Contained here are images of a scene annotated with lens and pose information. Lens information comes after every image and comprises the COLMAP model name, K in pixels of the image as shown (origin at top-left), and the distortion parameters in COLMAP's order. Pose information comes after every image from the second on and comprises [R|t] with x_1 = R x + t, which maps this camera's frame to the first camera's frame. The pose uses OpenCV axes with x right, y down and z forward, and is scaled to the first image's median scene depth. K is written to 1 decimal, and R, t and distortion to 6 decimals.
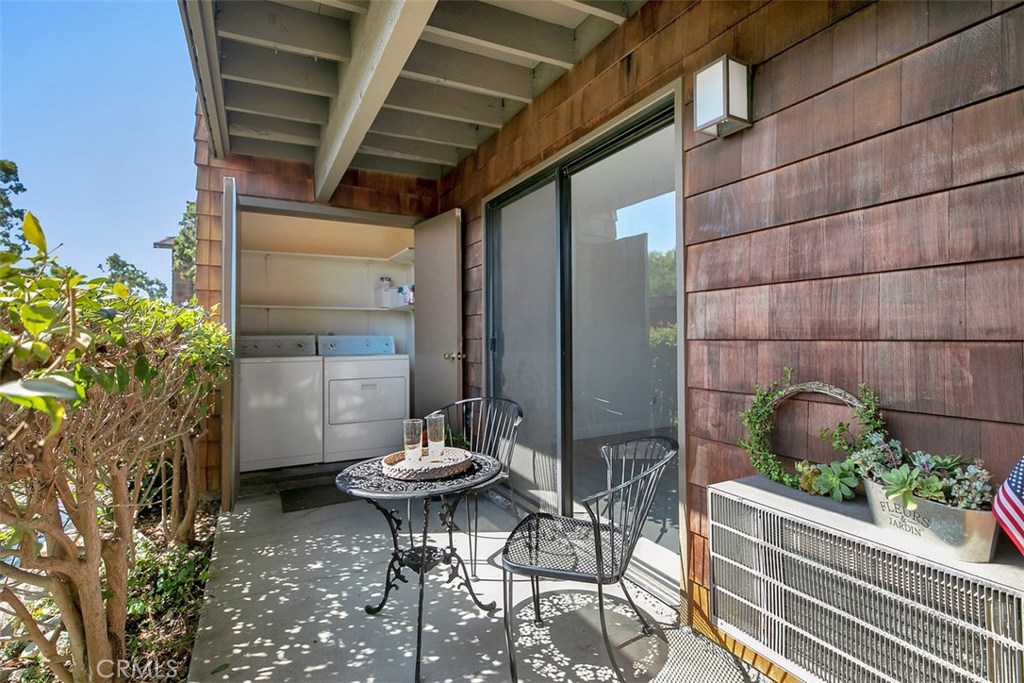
lens RADIAL K [[480.0, 0, 514.6], [0, 480.0, 341.4], [0, 0, 1]] dist [0.003433, 0.000036]
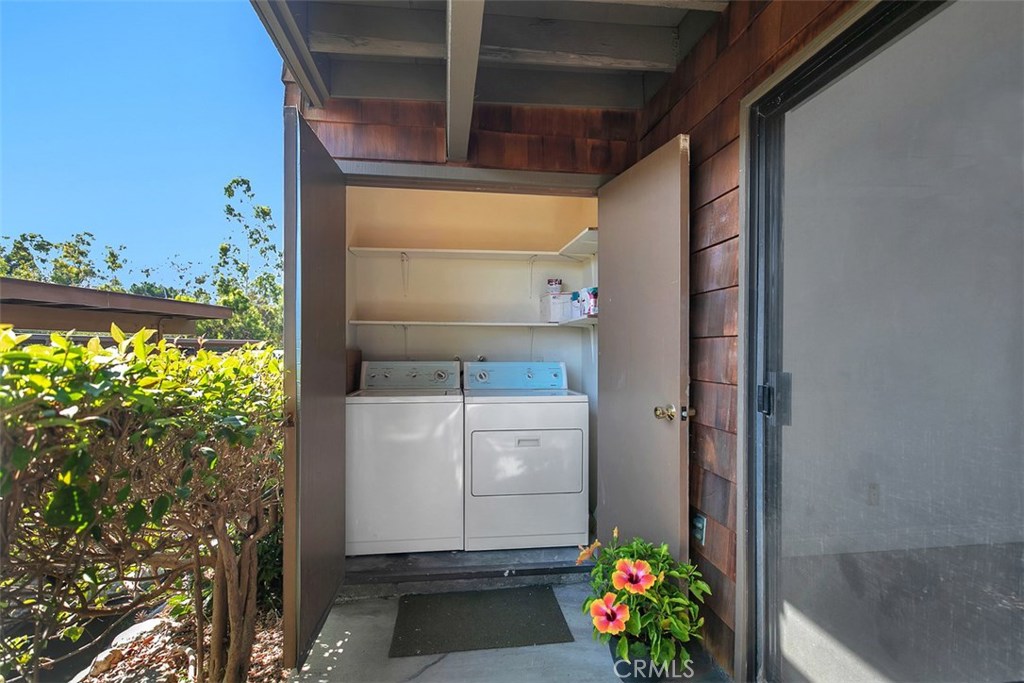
lens RADIAL K [[480.0, 0, 514.6], [0, 480.0, 341.4], [0, 0, 1]] dist [0.003433, 0.000036]
pose [[0.936992, 0.000854, -0.349349, -0.098836], [-0.009029, 0.999722, -0.021772, -0.033521], [0.349233, 0.023555, 0.936740, 0.408684]]
